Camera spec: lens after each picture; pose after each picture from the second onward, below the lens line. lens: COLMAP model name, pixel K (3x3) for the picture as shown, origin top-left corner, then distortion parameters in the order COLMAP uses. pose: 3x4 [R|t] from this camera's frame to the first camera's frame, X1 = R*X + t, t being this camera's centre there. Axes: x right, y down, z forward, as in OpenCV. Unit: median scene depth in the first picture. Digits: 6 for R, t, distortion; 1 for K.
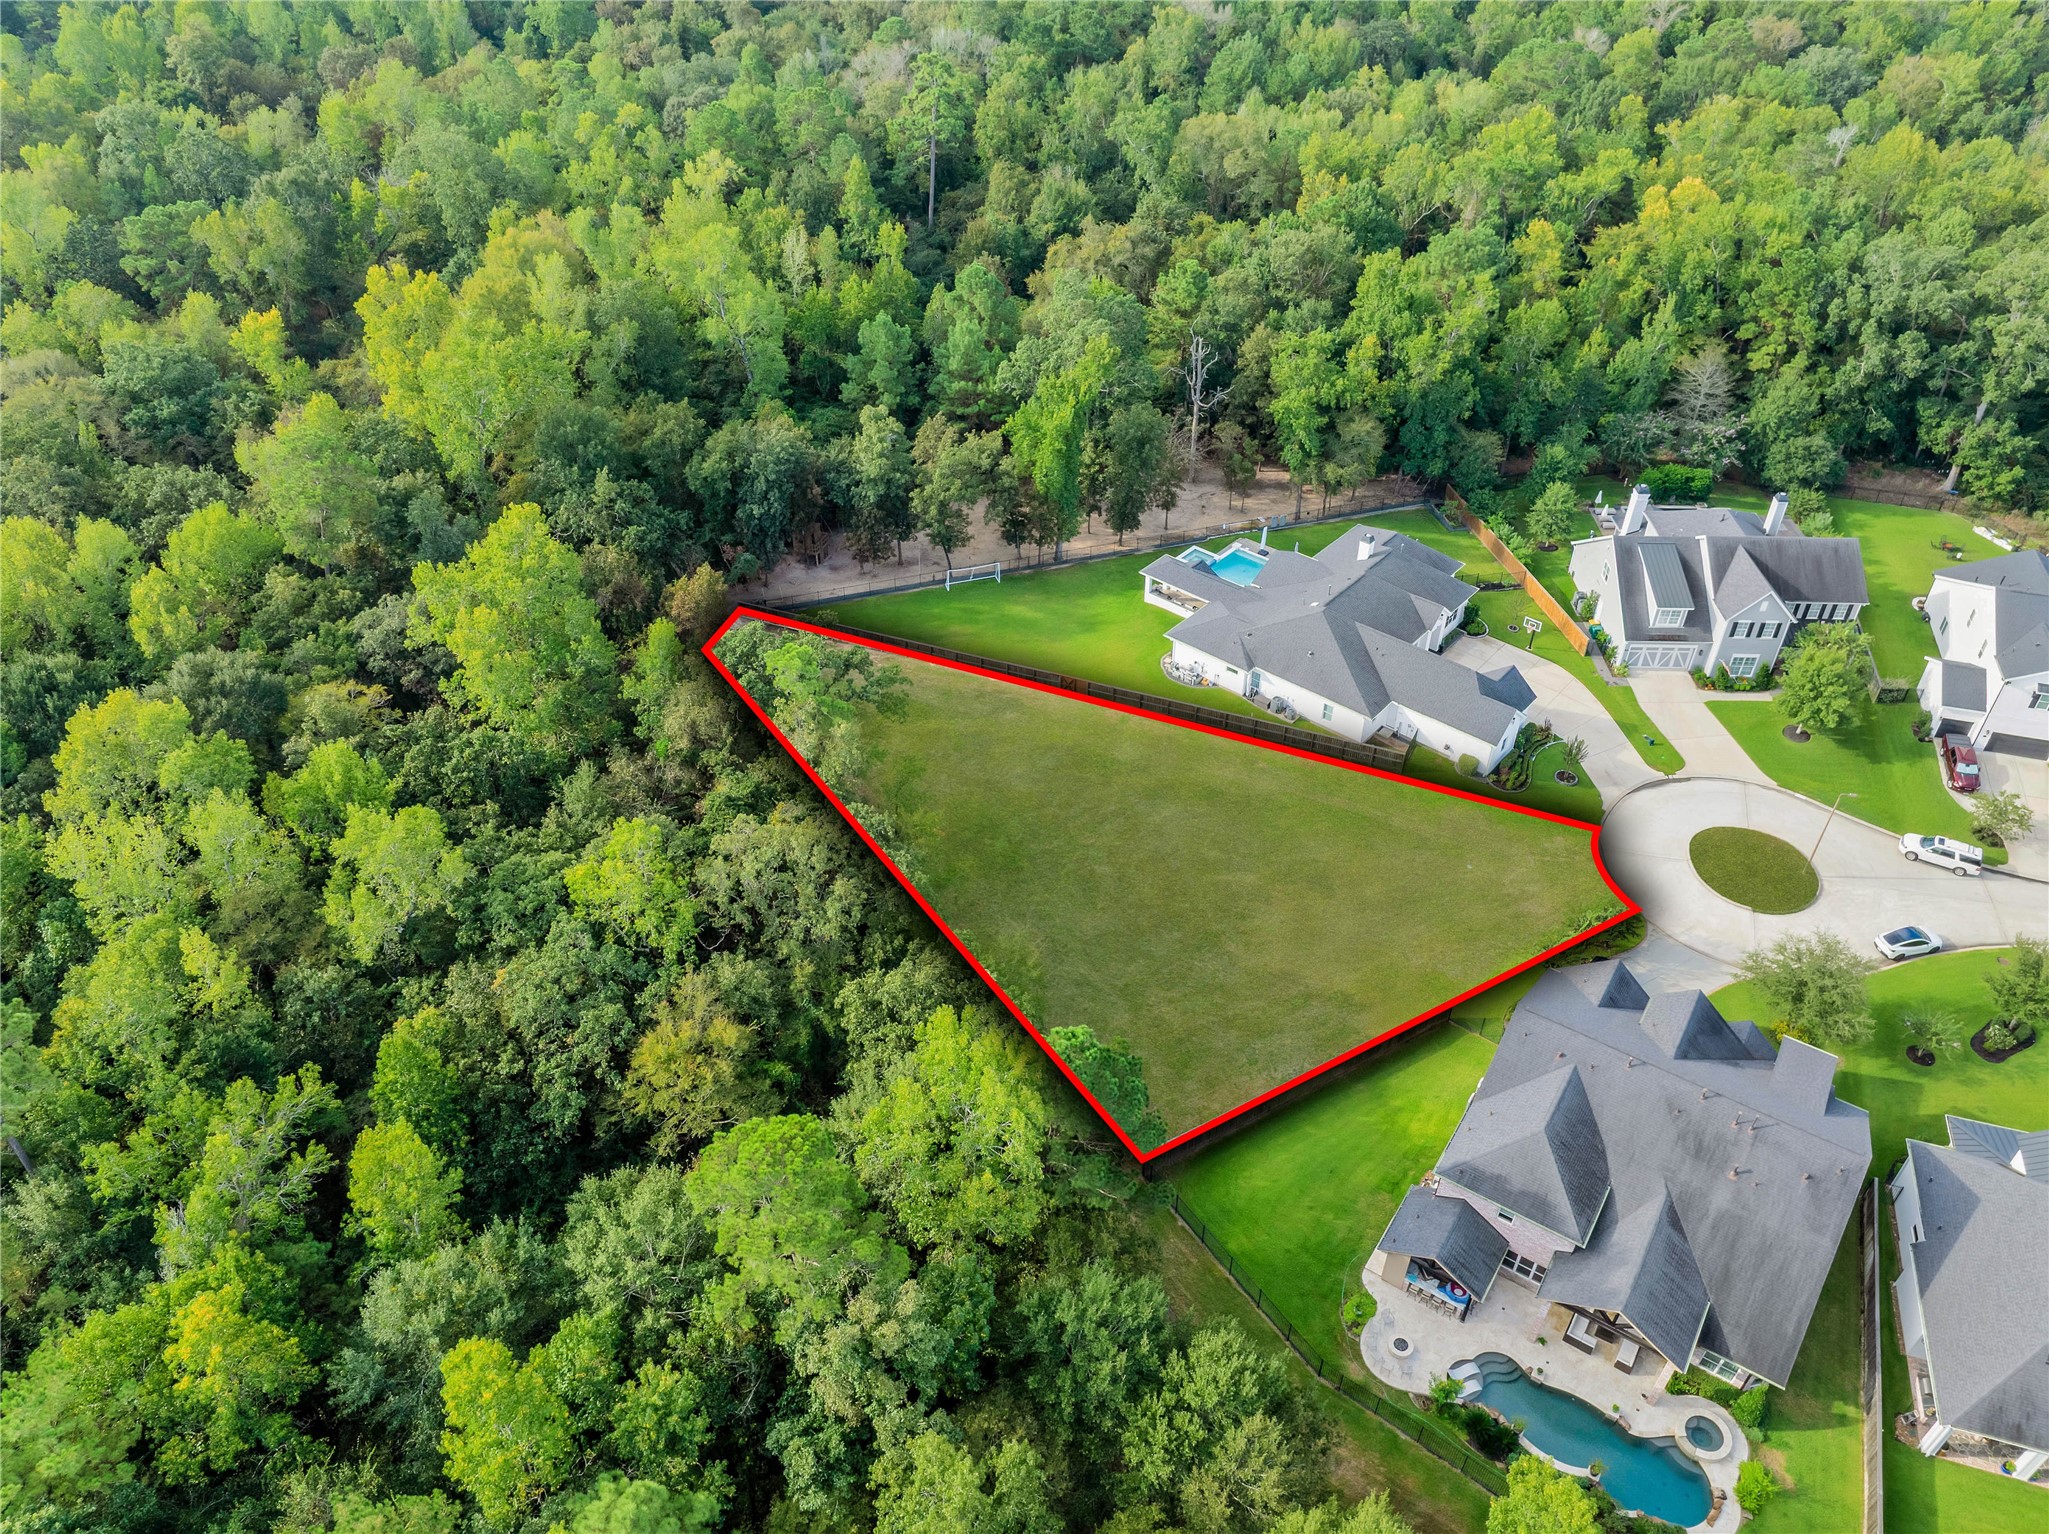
lens RADIAL K [[1440.9, 0, 1020.6], [0, 1440.9, 759.5], [0, 0, 1]] dist [-0.037703, 0.003330]
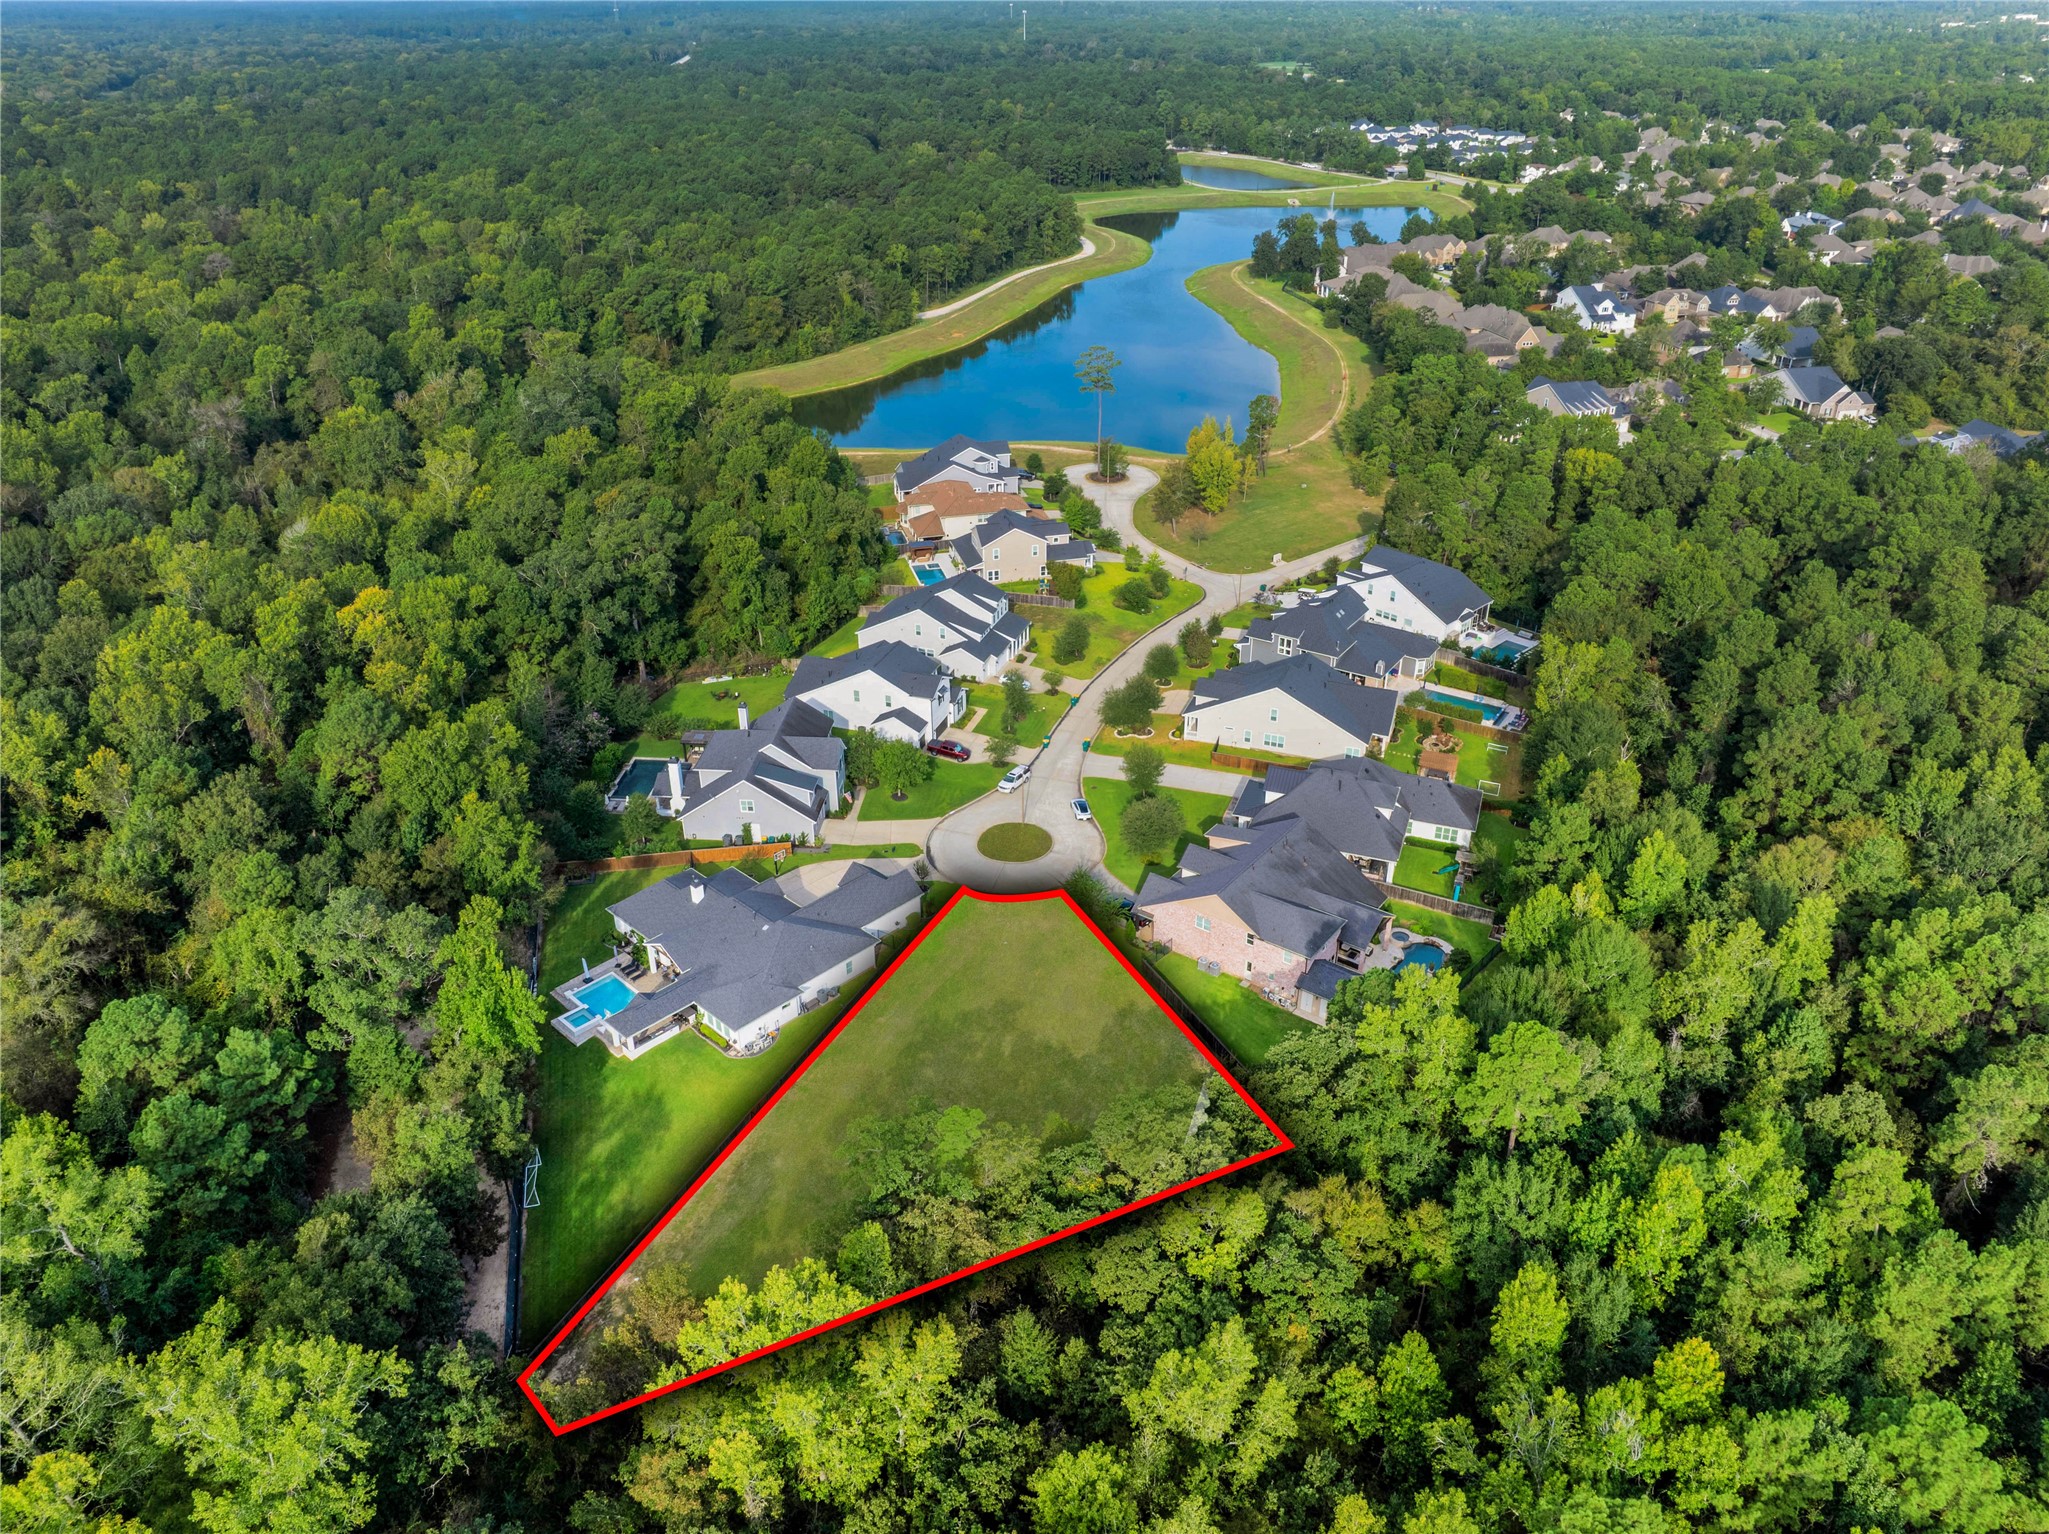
lens RADIAL K [[1440.9, 0, 1020.1], [0, 1440.9, 769.6], [0, 0, 1]] dist [-0.037703, 0.003330]
pose [[0.044905, -0.478350, 0.877020, -0.795868], [0.631766, 0.693658, 0.345992, -0.488440], [-0.773857, 0.538535, 0.333354, 0.351951]]
